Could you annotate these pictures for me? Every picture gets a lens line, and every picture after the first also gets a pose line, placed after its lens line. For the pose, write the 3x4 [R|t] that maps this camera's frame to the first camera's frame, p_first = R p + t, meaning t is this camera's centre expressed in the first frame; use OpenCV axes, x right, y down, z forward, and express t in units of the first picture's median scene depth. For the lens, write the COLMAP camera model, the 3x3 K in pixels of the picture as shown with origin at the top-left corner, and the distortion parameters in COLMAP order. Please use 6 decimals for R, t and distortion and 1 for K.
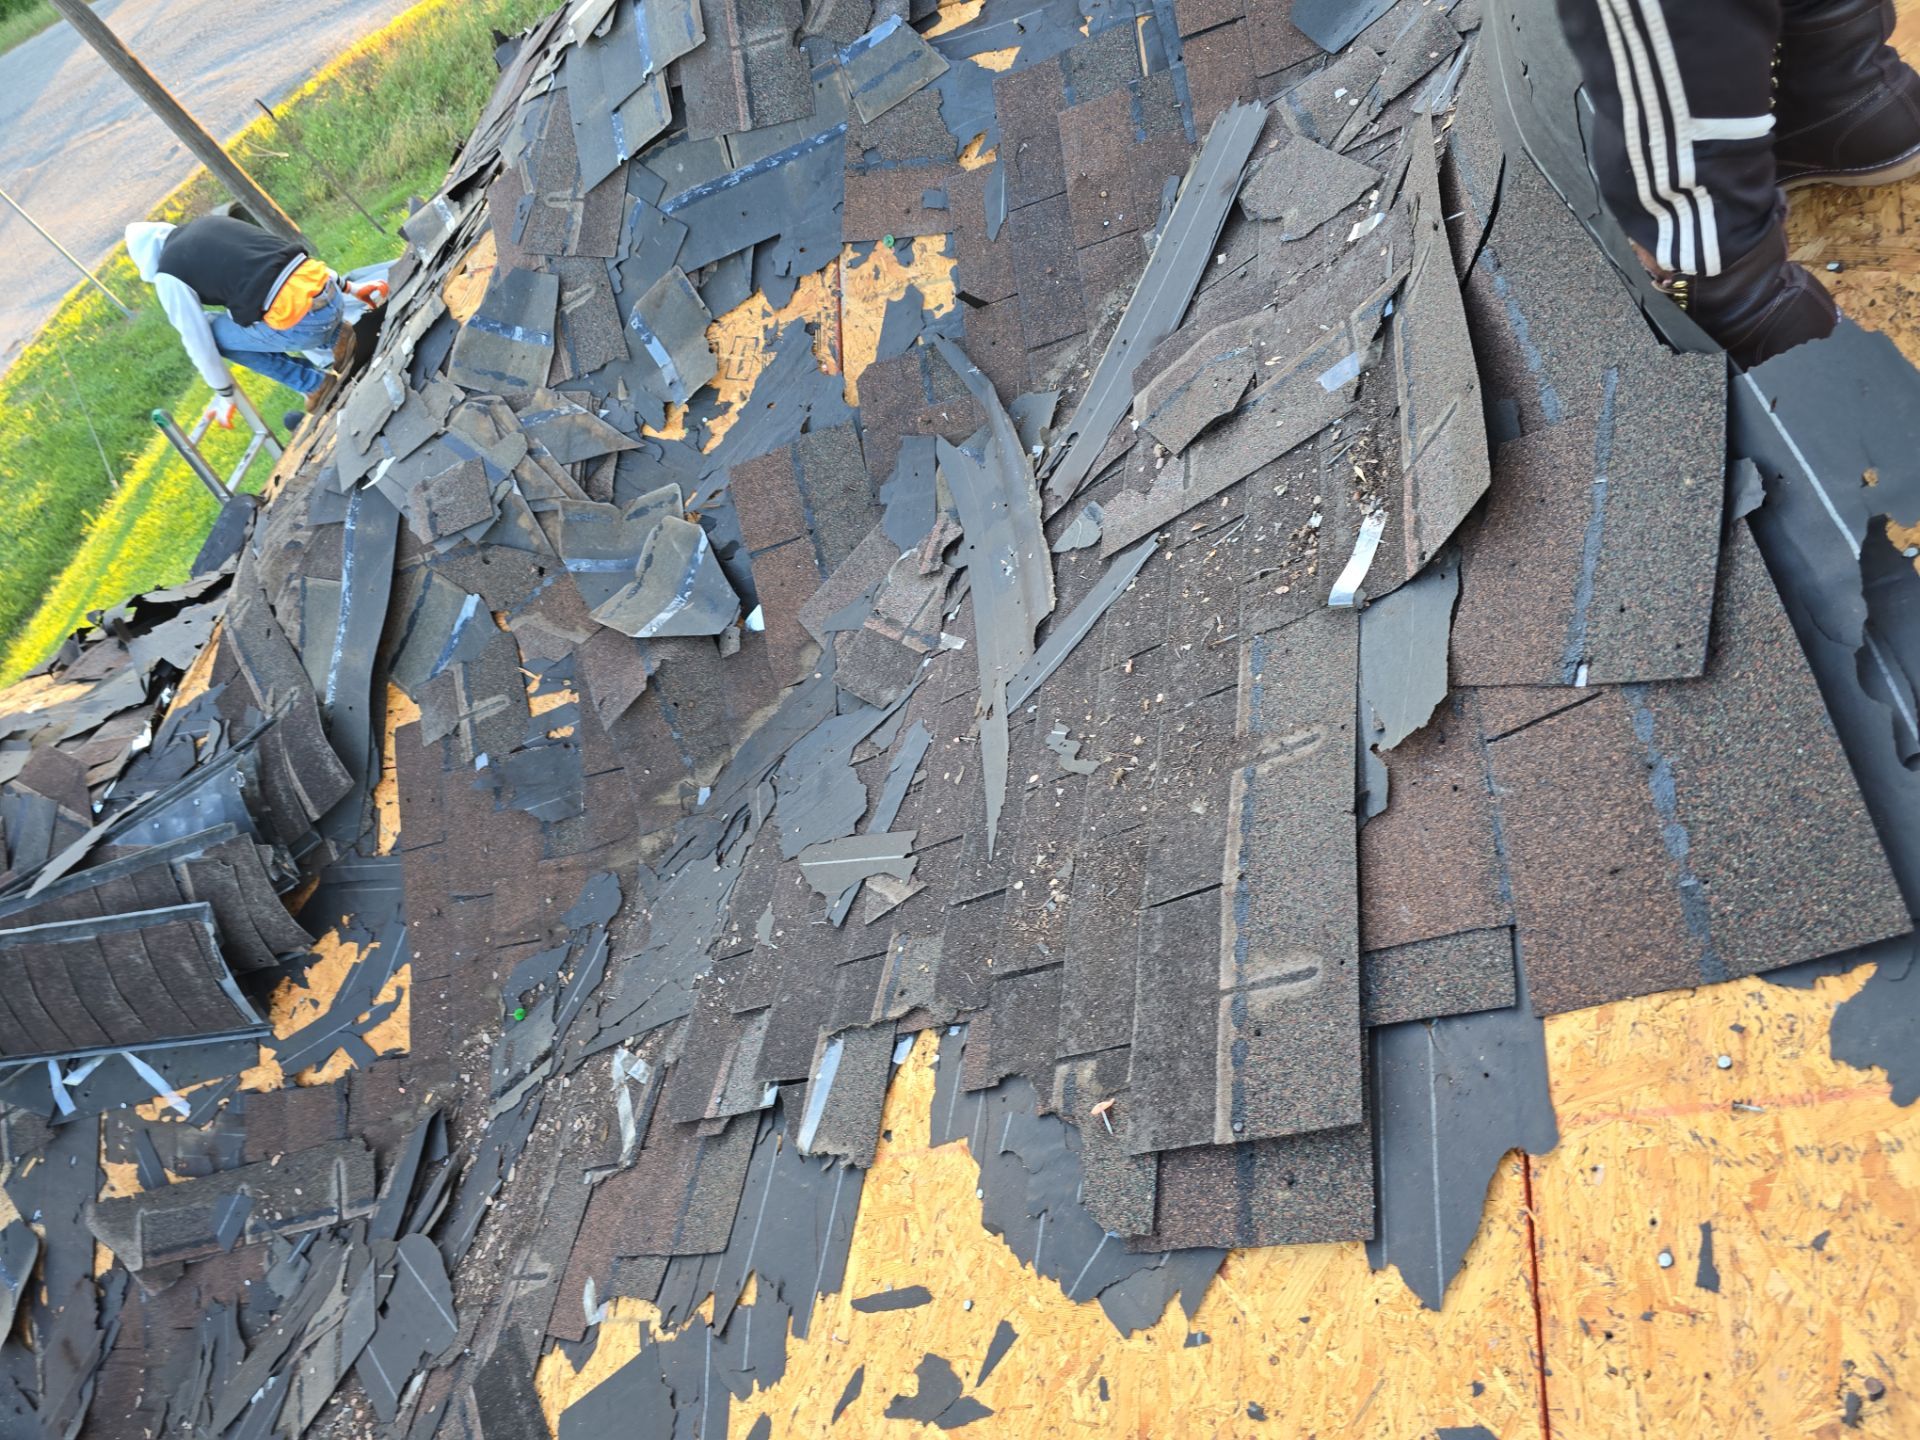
lens RADIAL K [[1281.8, 0, 970.1], [0, 1281.8, 717.5], [0, 0, 1]] dist [0.106671, -0.143831]
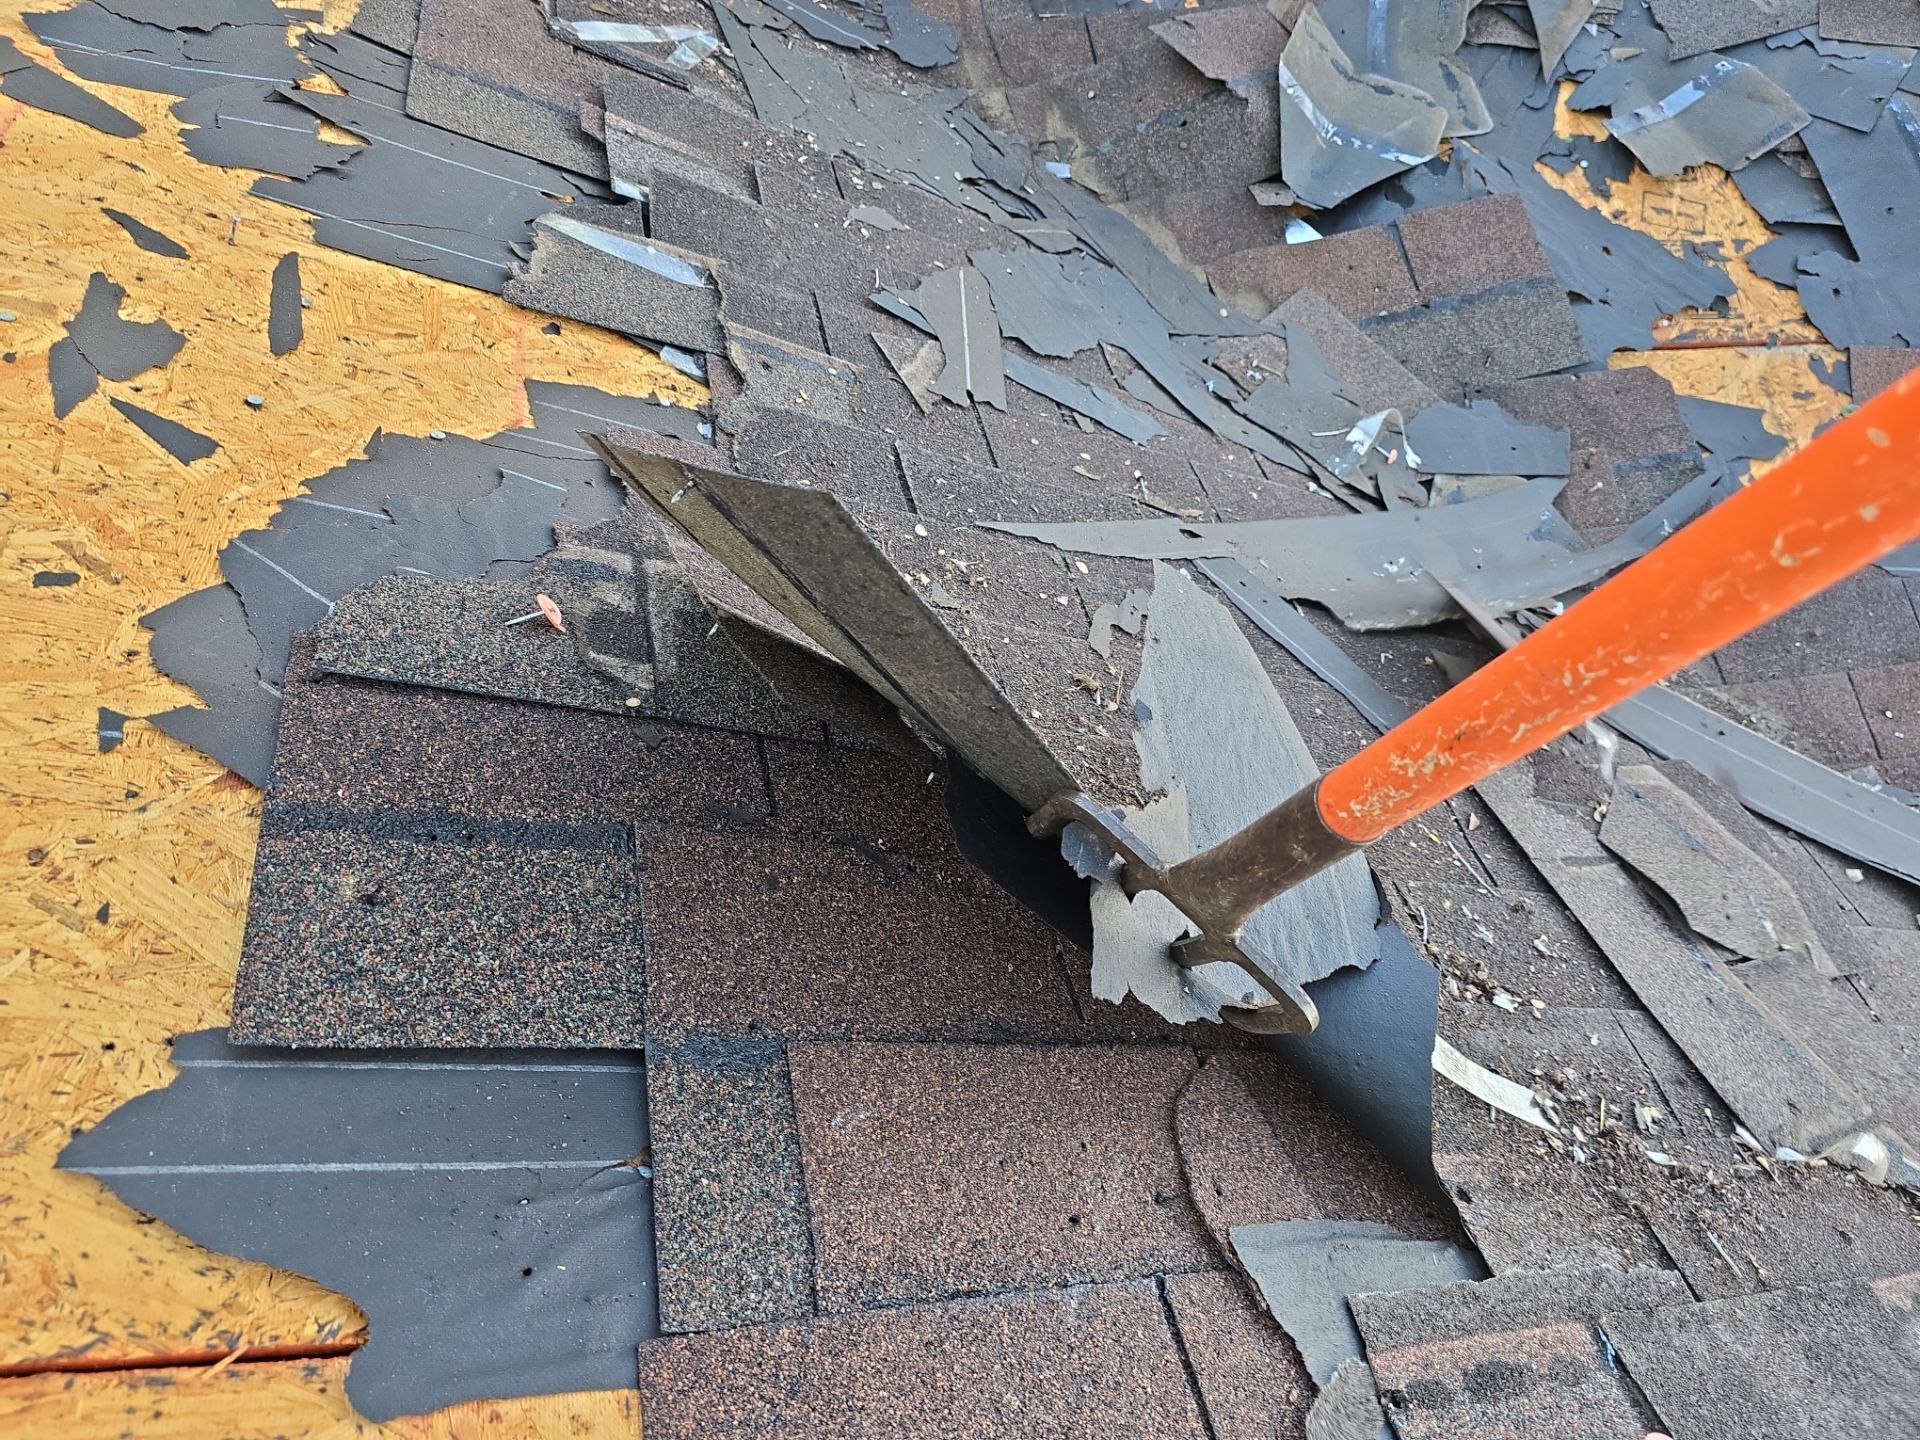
lens RADIAL K [[1287.1, 0, 960.0], [0, 1287.1, 720.0], [0, 0, 1]] dist [0.067201, -0.067048]
pose [[-0.004282, 0.998337, 0.057480, 0.083618], [-0.991767, -0.011597, 0.127532, 0.022469], [0.127986, -0.056461, 0.990167, 0.298711]]
